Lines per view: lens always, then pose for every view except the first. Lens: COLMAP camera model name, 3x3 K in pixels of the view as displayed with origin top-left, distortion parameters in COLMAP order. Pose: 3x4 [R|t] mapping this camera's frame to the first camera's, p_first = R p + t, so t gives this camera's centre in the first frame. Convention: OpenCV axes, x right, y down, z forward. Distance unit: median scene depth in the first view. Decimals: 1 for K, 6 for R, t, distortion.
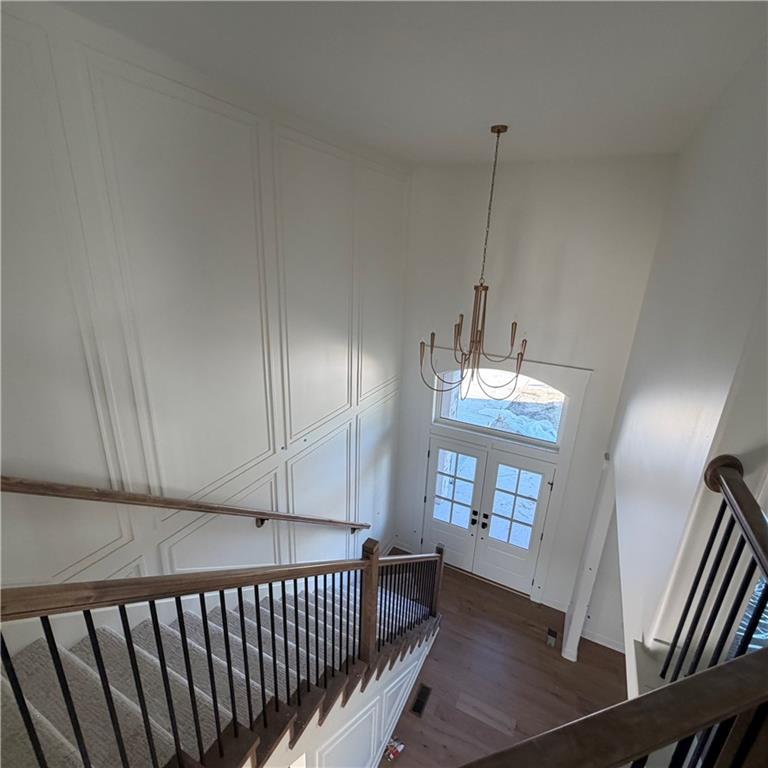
lens RADIAL K [[408.1, 0, 382.1], [0, 408.1, 386.1], [0, 0, 1]] dist [-0.000456, 0.000206]
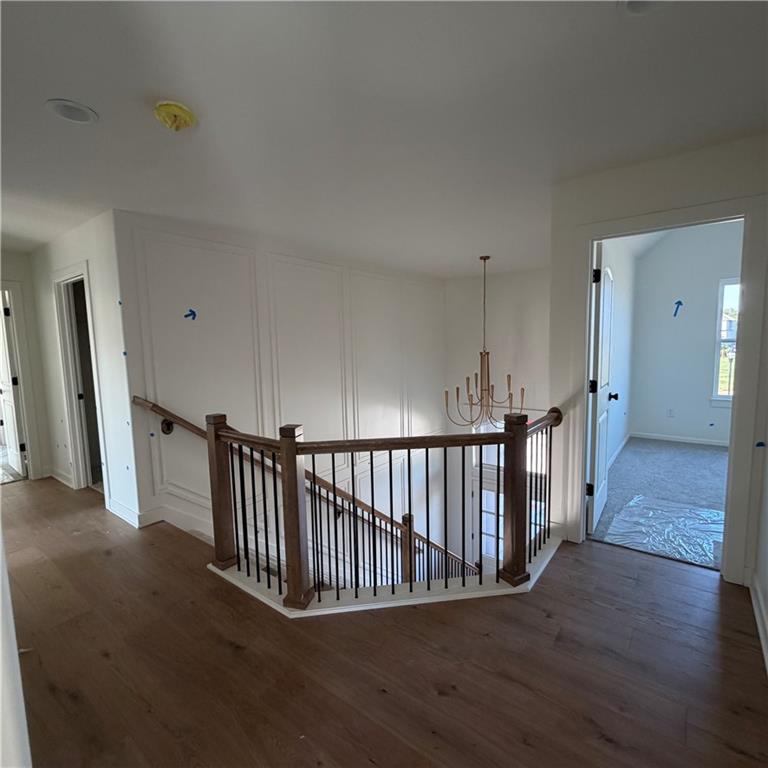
lens RADIAL K [[408.1, 0, 384.4], [0, 408.1, 387.1], [0, 0, 1]] dist [-0.000456, 0.000206]
pose [[0.983658, -0.039428, -0.175675, 0.101160], [0.000327, 0.976118, -0.217242, 0.146719], [0.180045, 0.213635, 0.960179, -0.338673]]
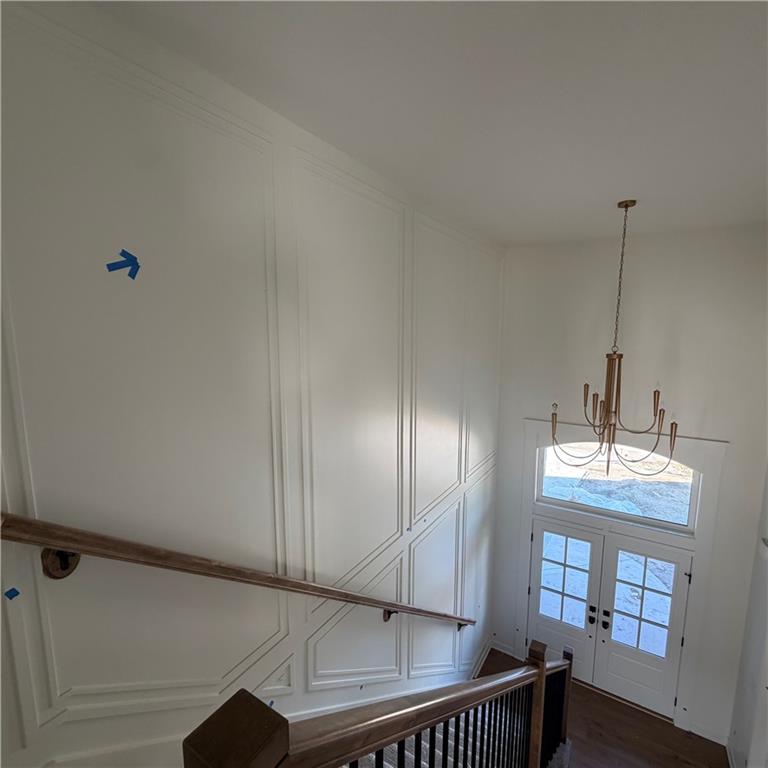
lens RADIAL K [[408.1, 0, 382.3], [0, 408.1, 386.1], [0, 0, 1]] dist [-0.000456, 0.000206]
pose [[0.995179, -0.024770, -0.094900, -0.151590], [0.006605, 0.982313, -0.187131, 0.003533], [0.097856, 0.185602, 0.977740, 0.016432]]
